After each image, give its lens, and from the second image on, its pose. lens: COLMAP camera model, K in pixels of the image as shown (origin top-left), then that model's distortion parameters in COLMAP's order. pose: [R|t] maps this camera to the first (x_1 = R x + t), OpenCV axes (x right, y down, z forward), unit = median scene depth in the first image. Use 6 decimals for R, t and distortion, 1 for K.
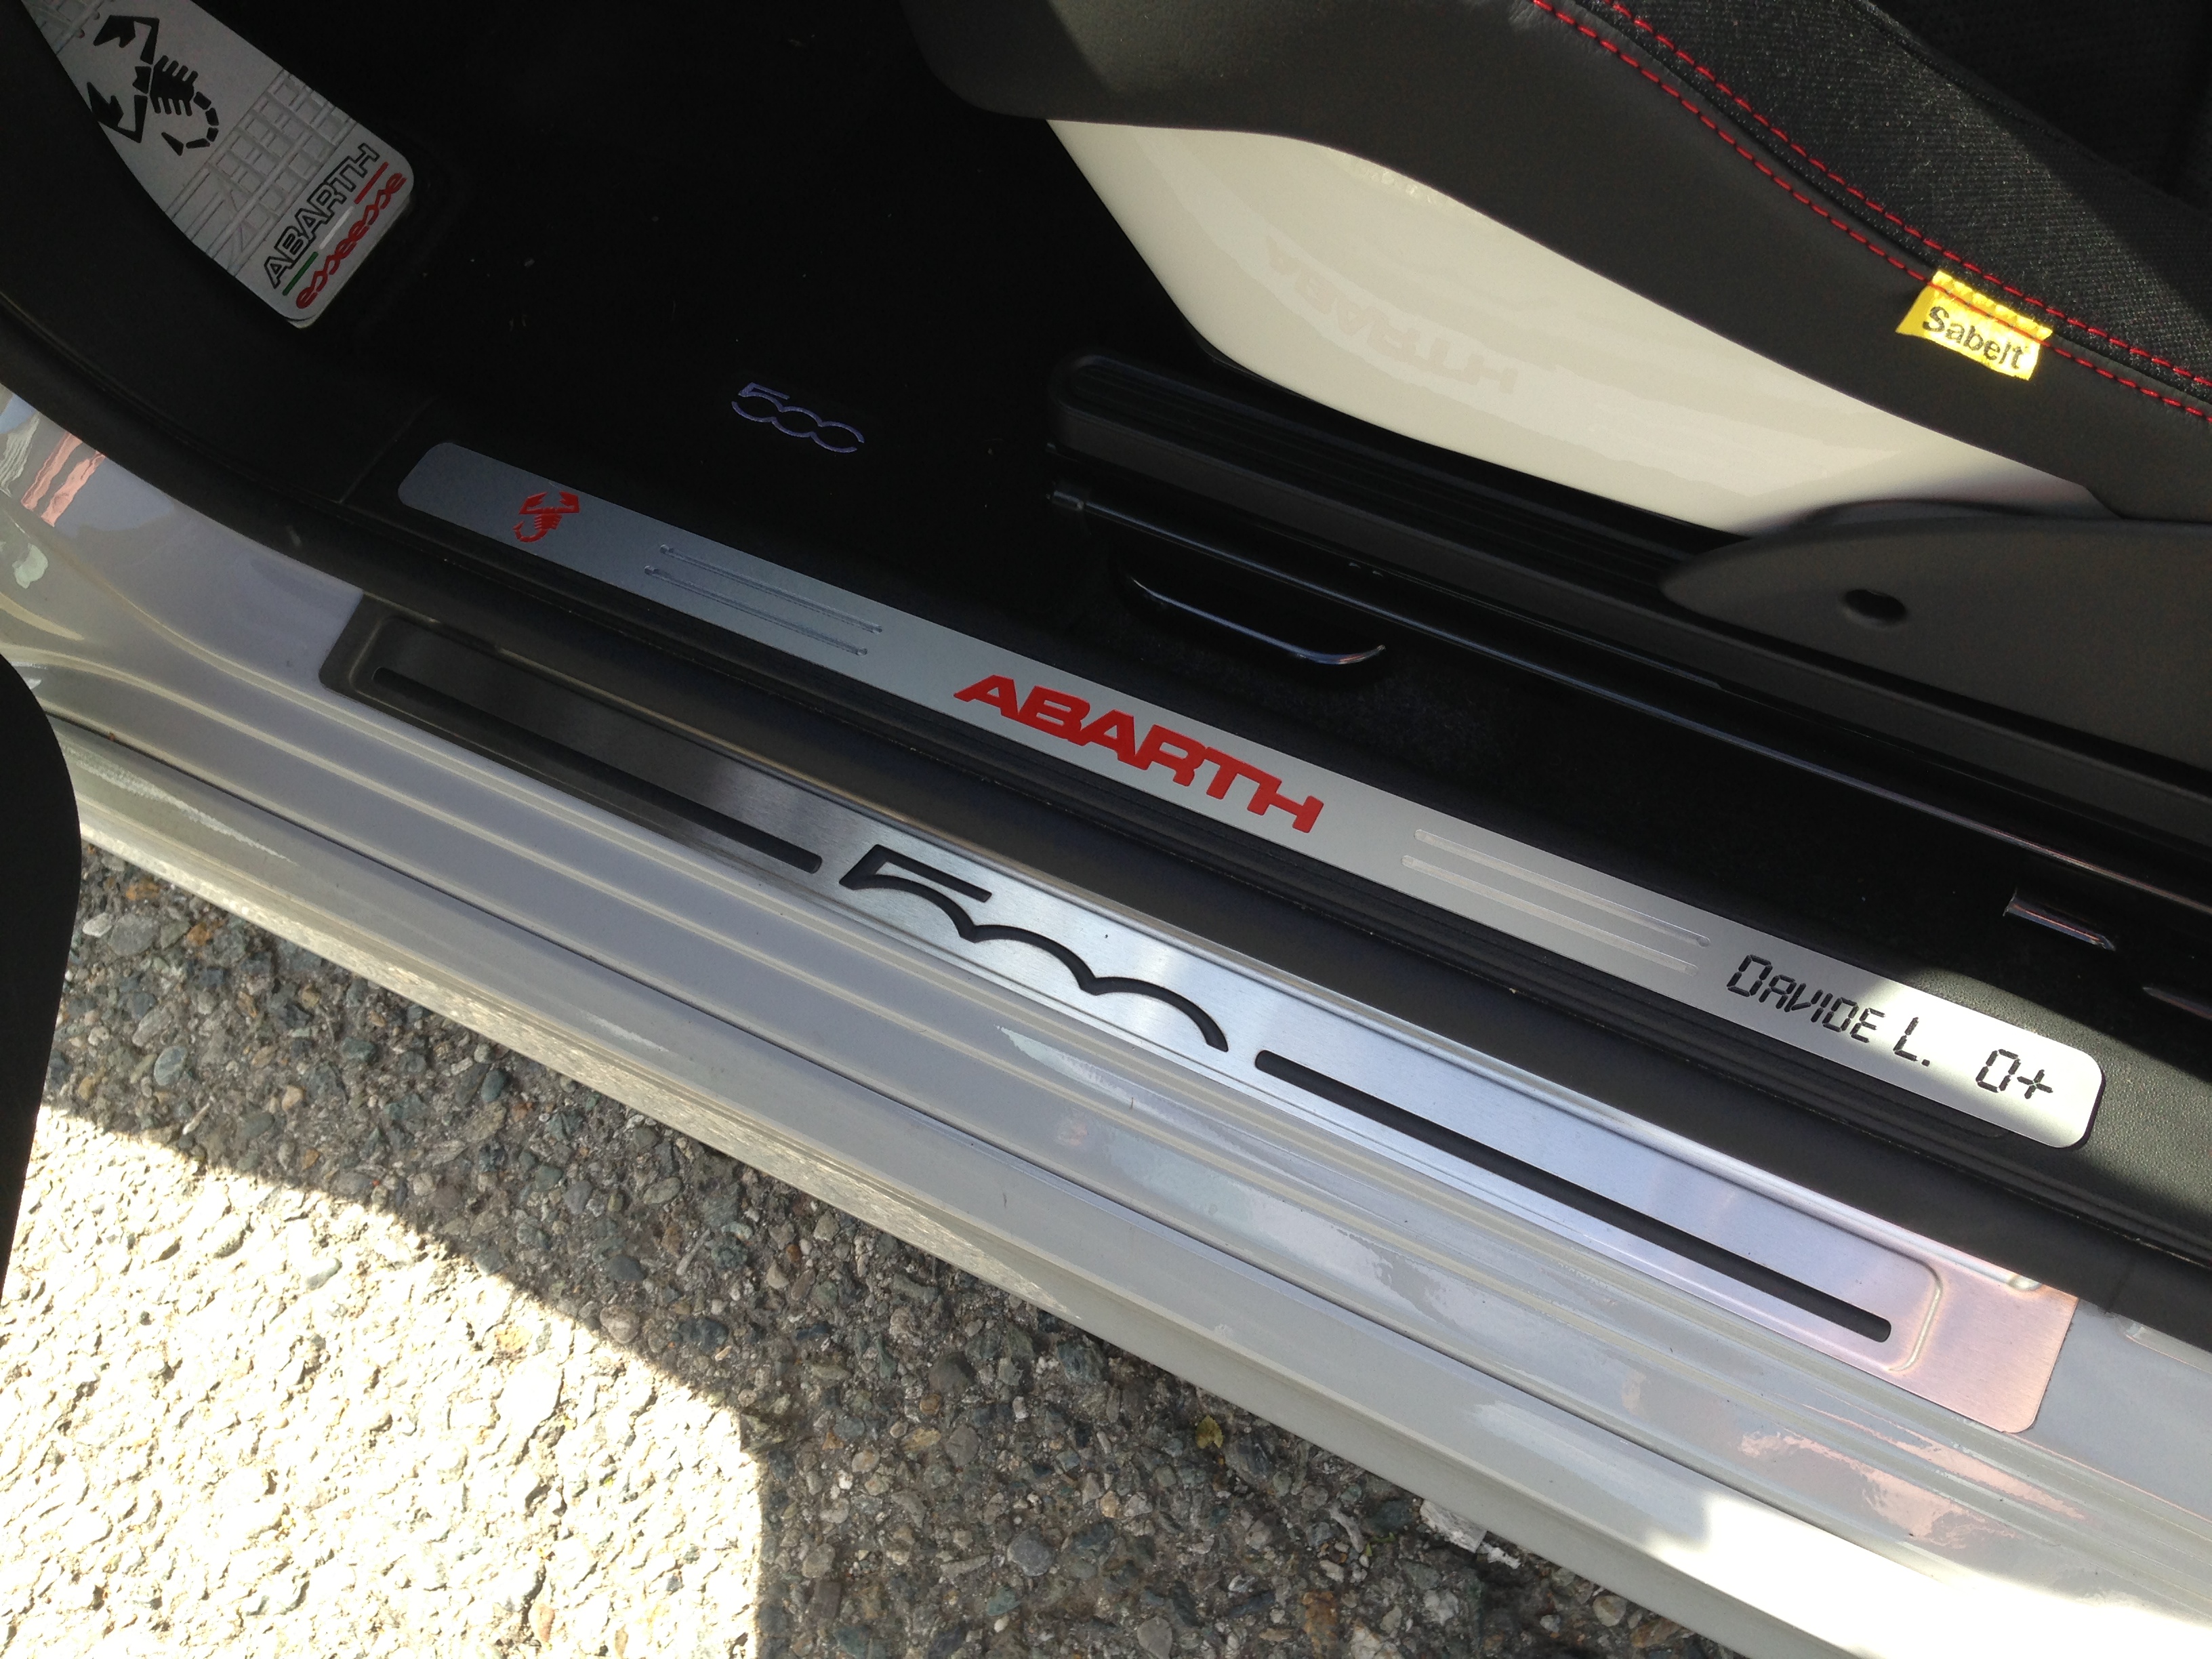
lens RADIAL K [[2092.3, 0, 1112.9], [0, 2092.3, 832.0], [0, 0, 1]] dist [-0.015663, 0.000000]
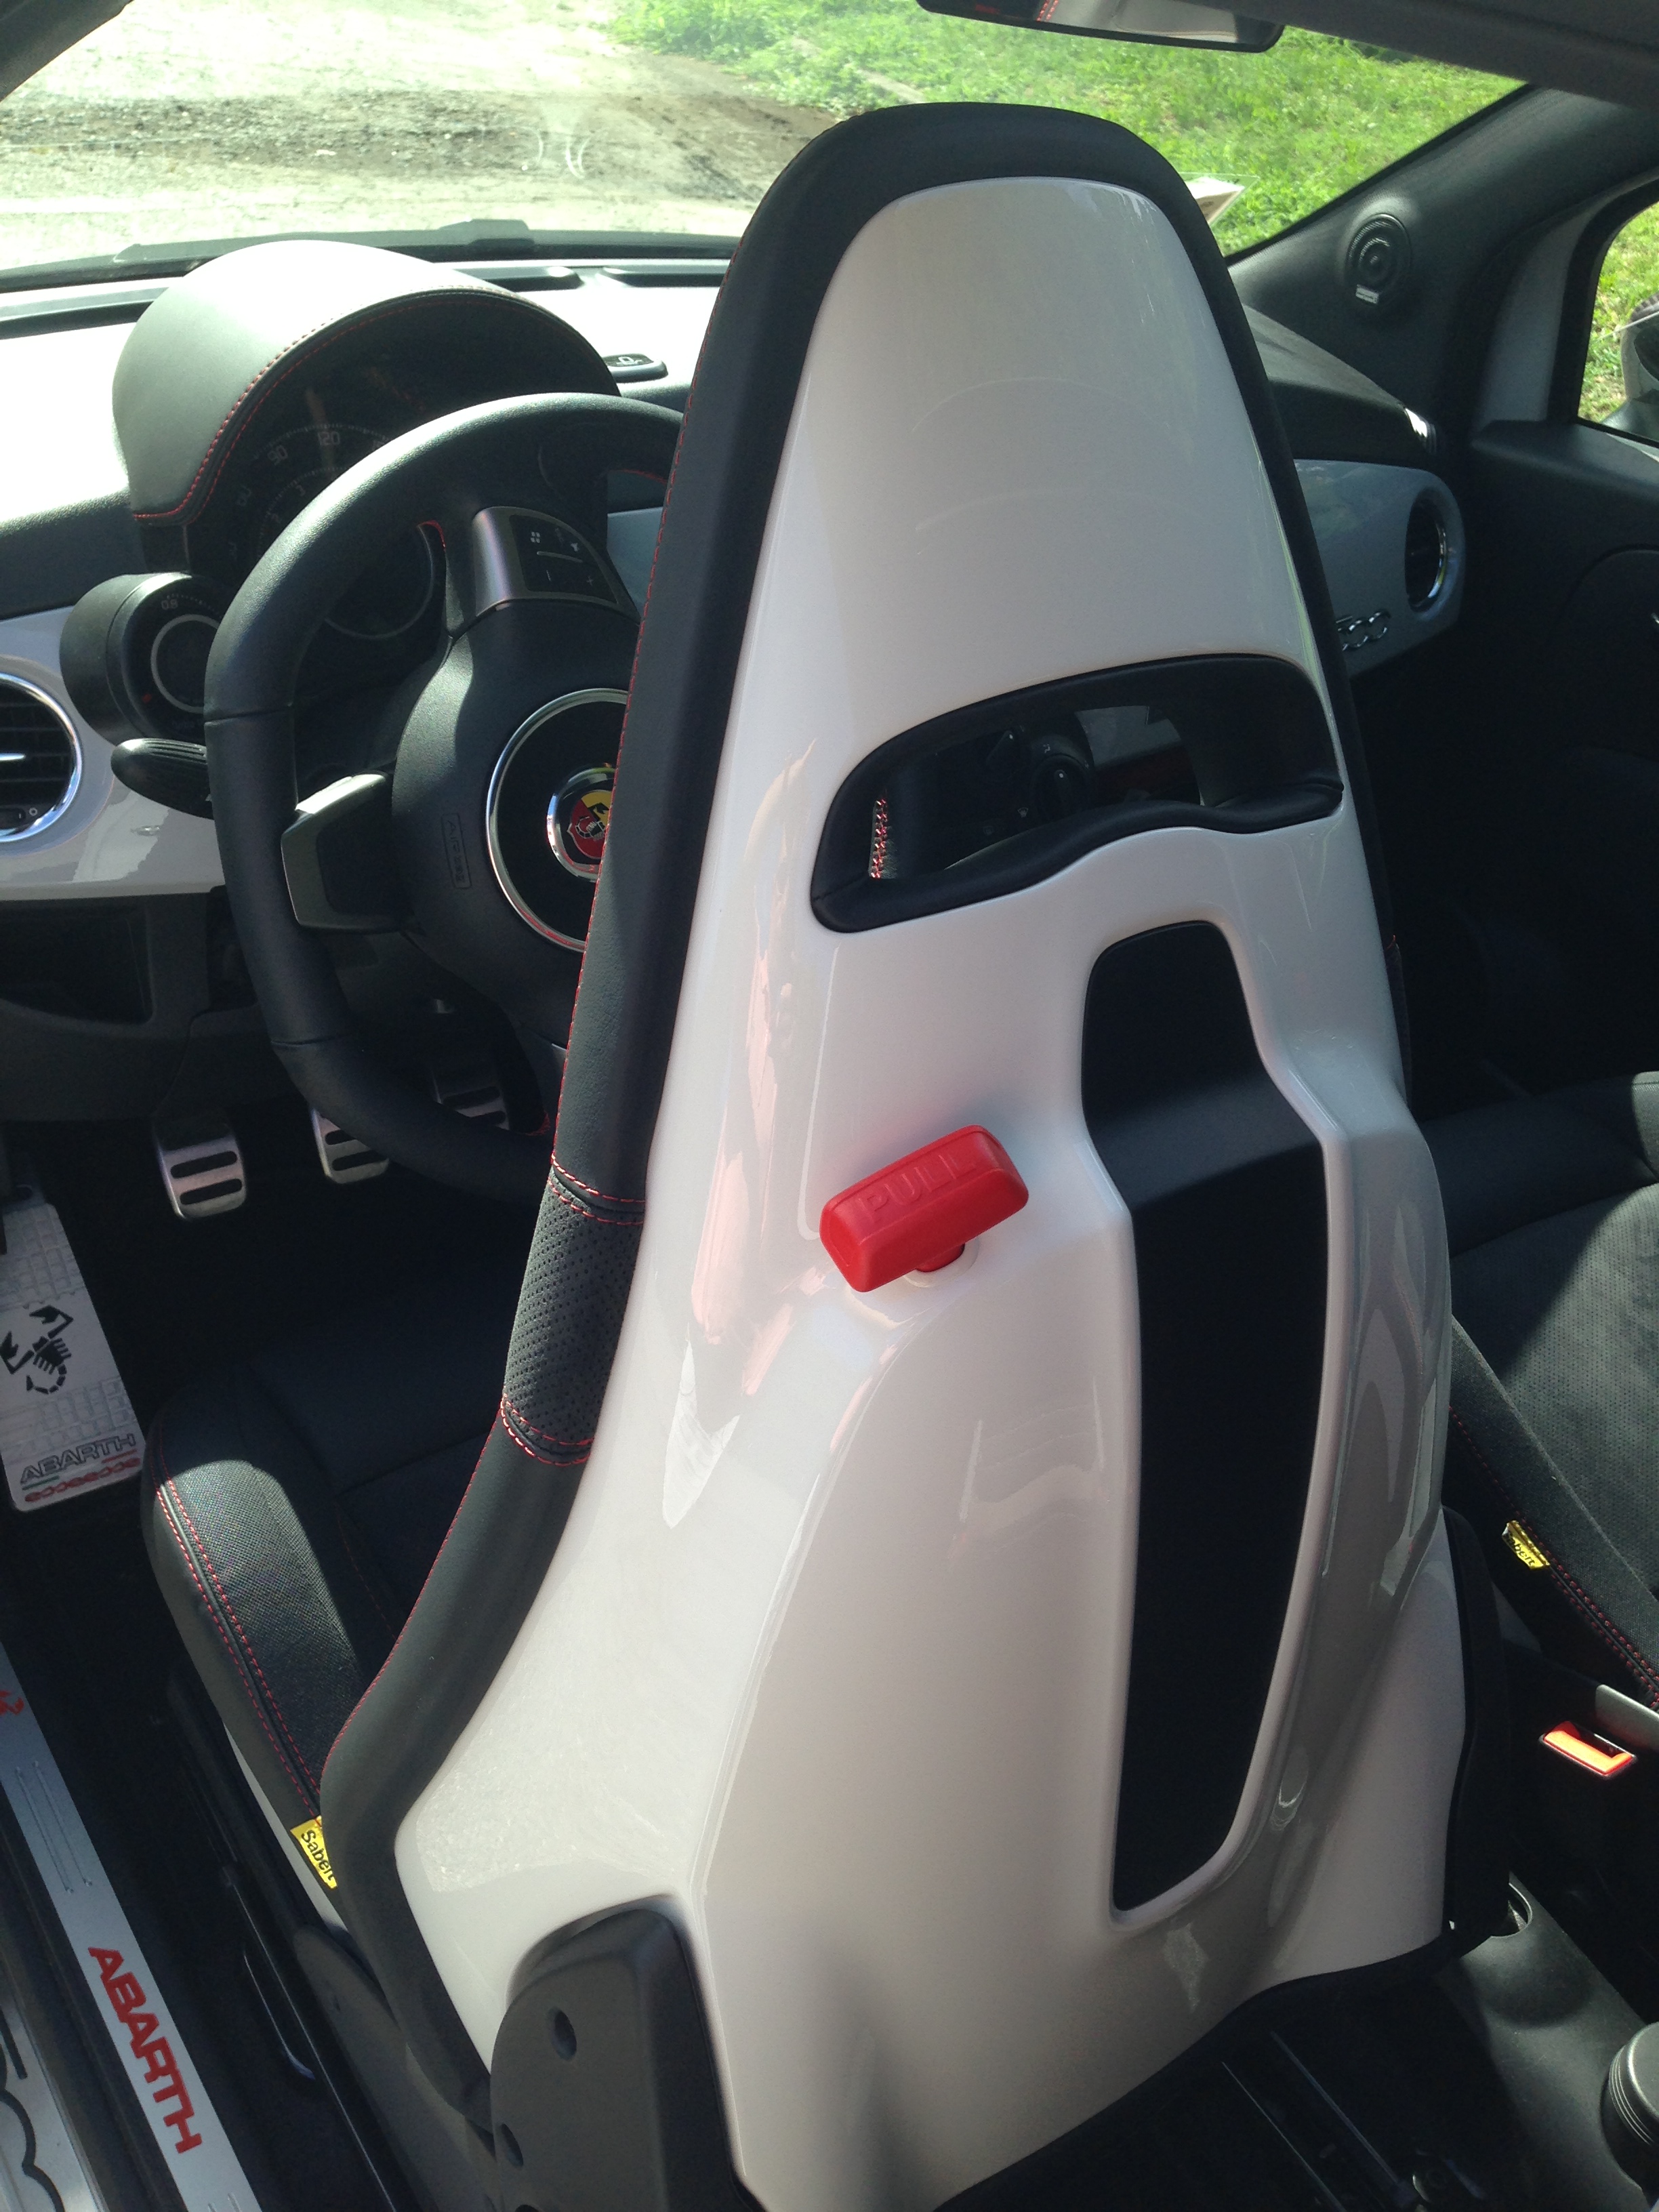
lens RADIAL K [[2092.3, 0, 834.7], [0, 2092.3, 1094.4], [0, 0, 1]] dist [-0.015663, 0.000000]
pose [[0.845585, 0.473777, -0.246011, 0.496824], [-0.533737, 0.741226, -0.407072, -0.207871], [-0.010511, 0.475520, 0.879642, -0.737127]]
